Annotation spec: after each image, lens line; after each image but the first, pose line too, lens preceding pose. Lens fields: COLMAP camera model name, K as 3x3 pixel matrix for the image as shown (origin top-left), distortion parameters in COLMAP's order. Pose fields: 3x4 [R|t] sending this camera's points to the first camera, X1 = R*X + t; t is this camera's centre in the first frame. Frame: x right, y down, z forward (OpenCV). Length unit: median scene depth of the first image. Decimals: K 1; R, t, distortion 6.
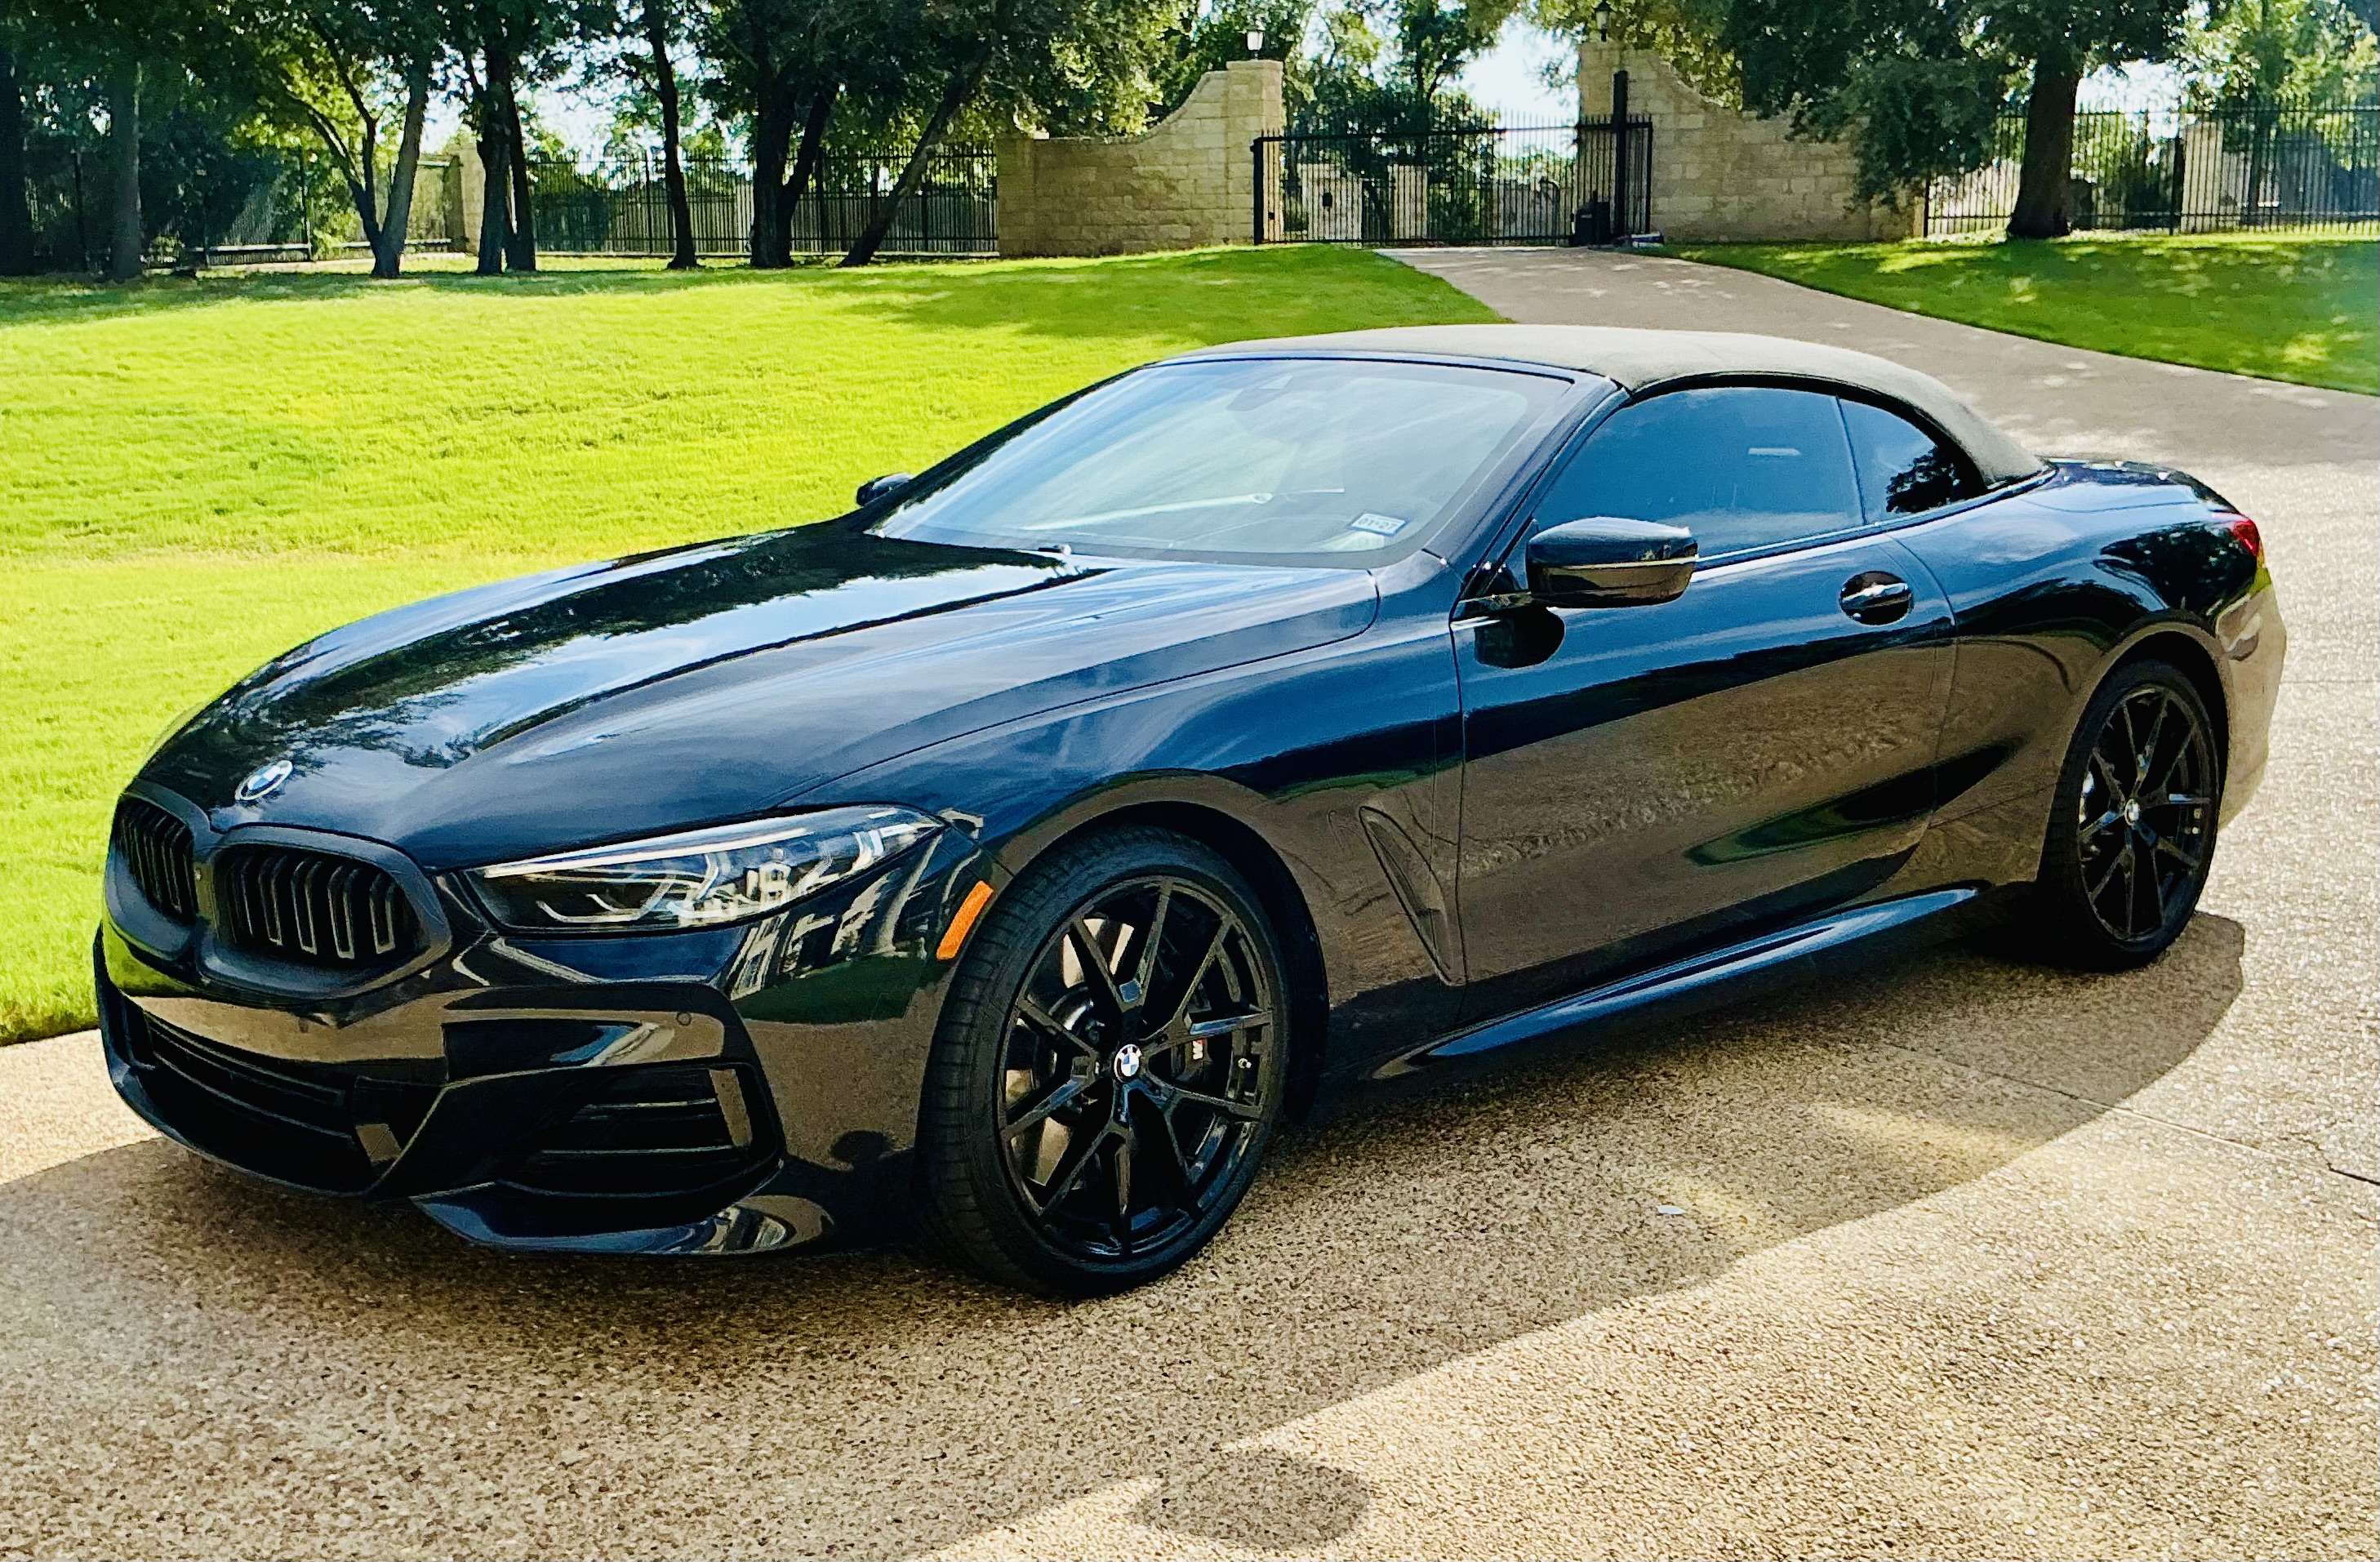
lens RADIAL K [[2702.0, 0, 1179.2], [0, 2702.0, 799.0], [0, 0, 1]] dist [0.096969, 0.000000]
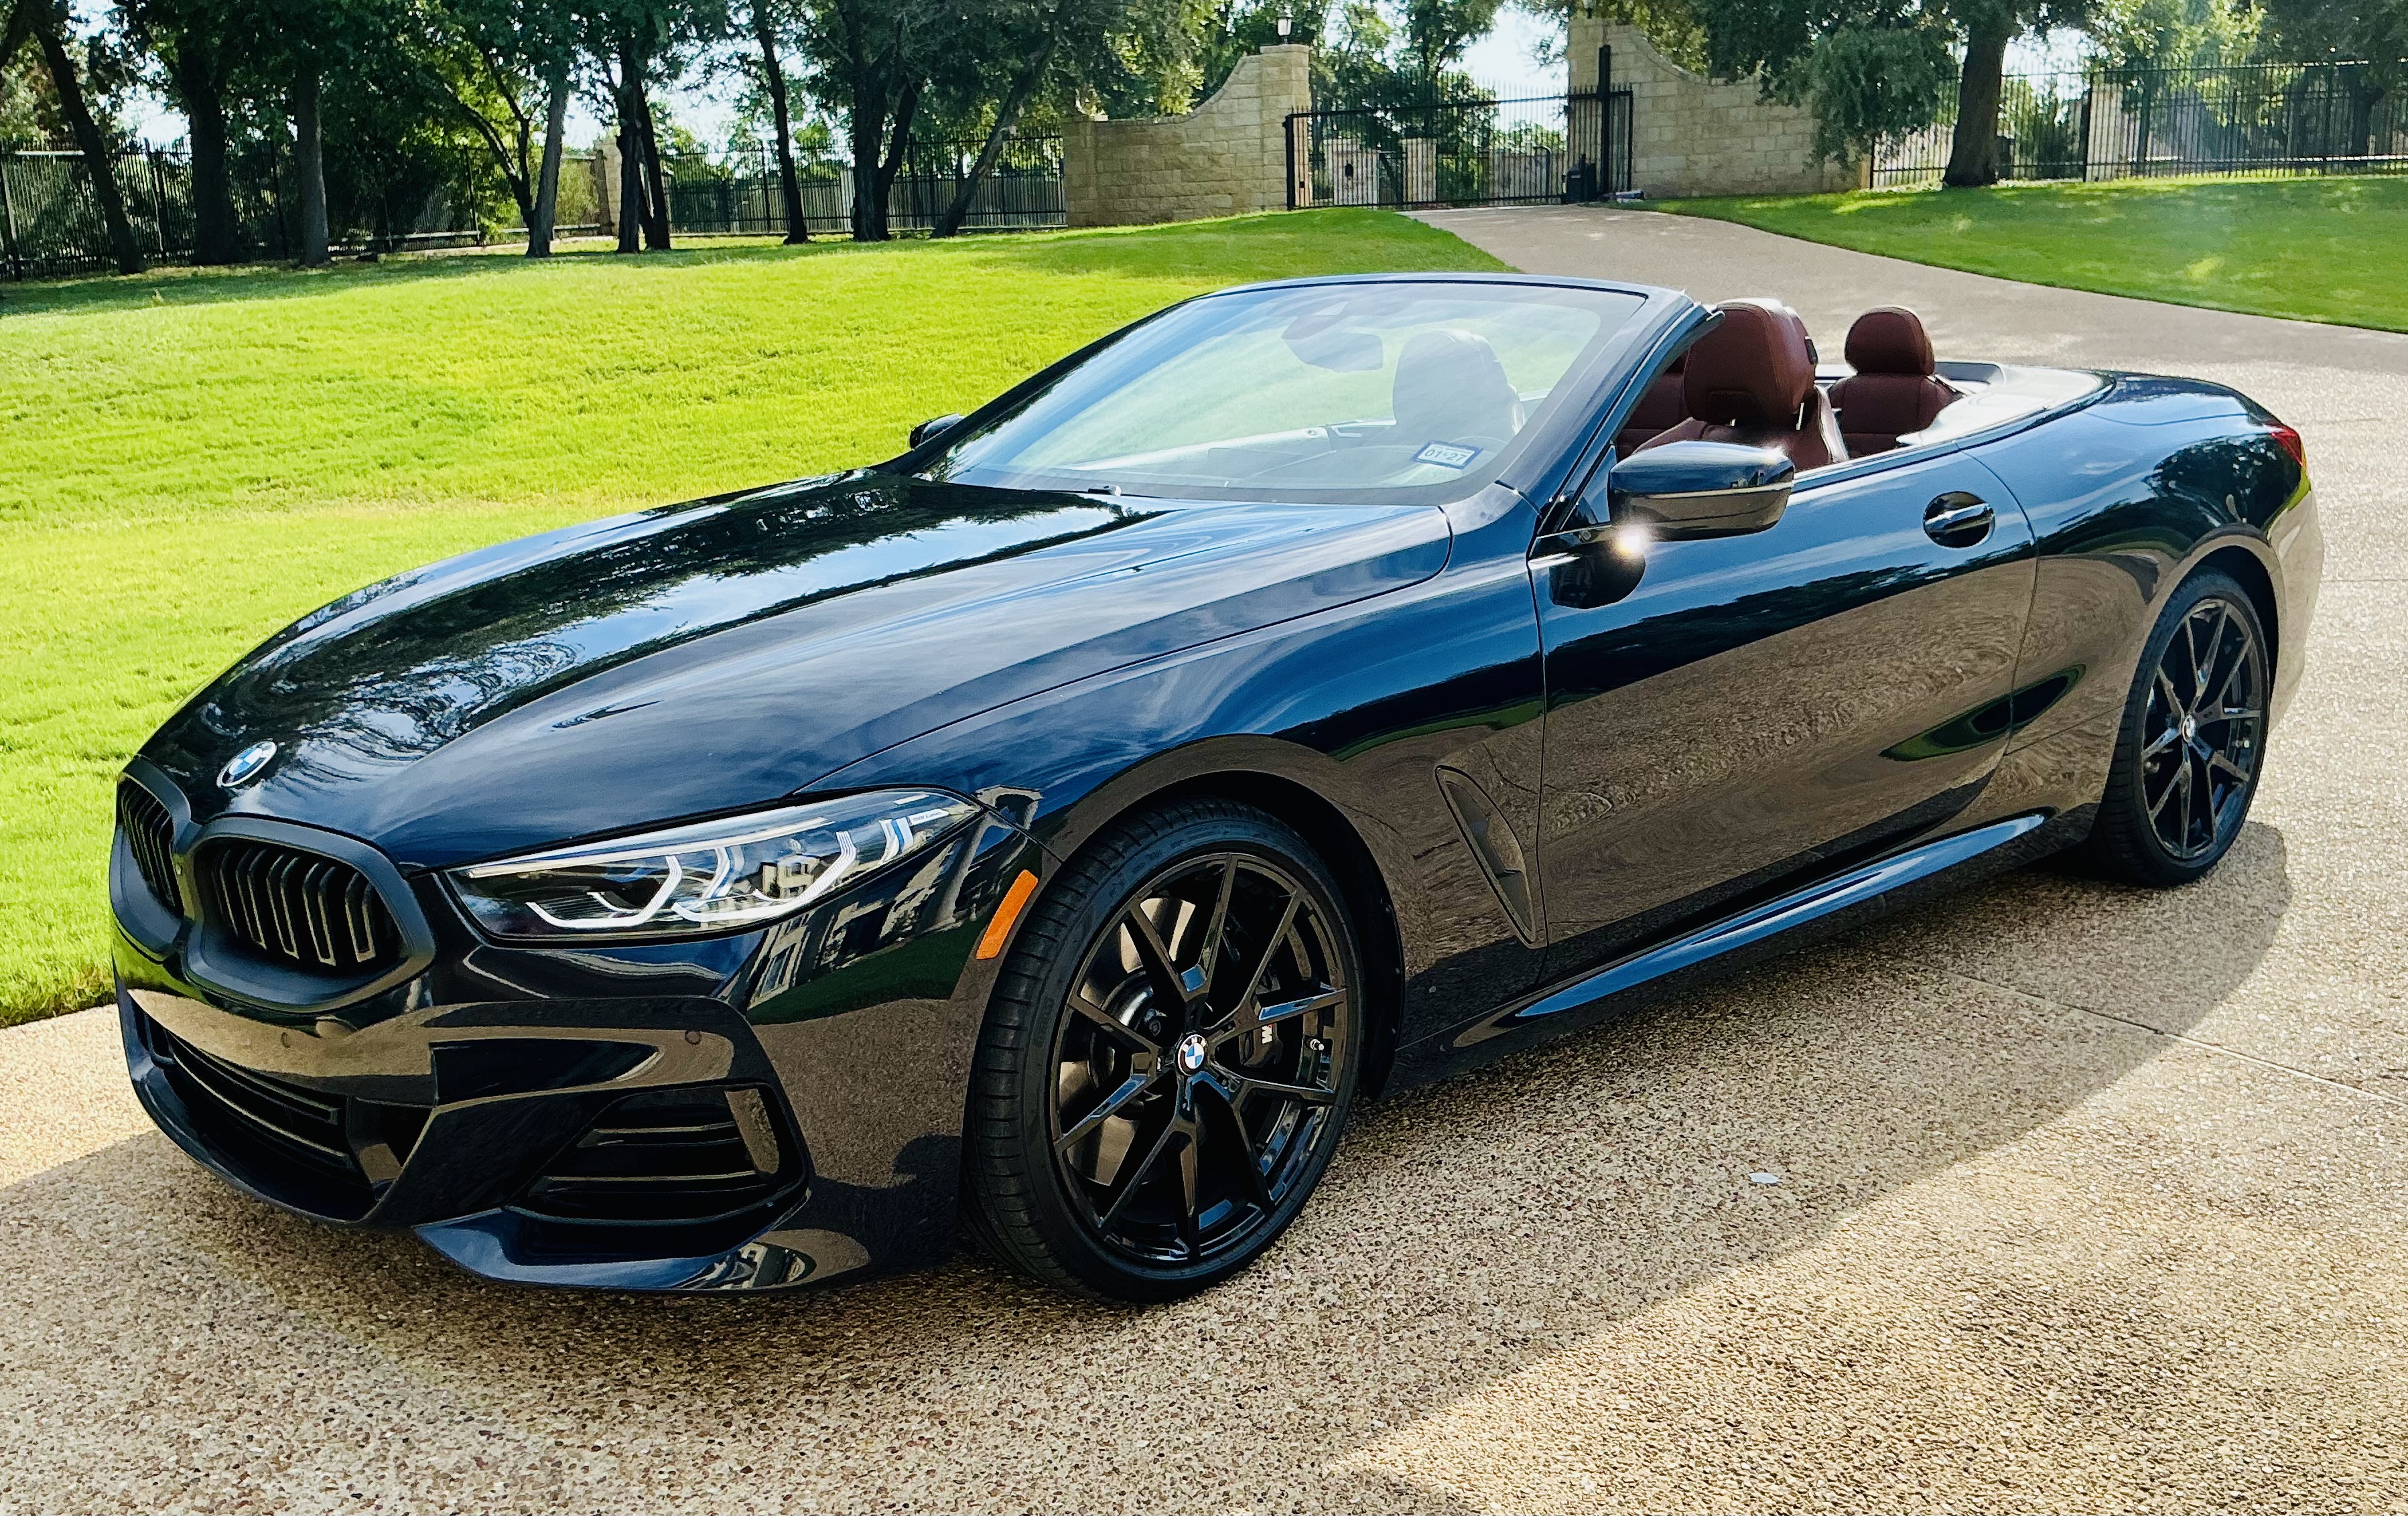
lens RADIAL K [[2253.1, 0, 1199.5], [0, 2253.1, 908.5], [0, 0, 1]] dist [0.048505, 0.000000]
pose [[0.999682, -0.019720, -0.015728, -0.002044], [0.021136, 0.995196, 0.095592, -0.016779], [0.013767, -0.095894, 0.995296, 0.157052]]
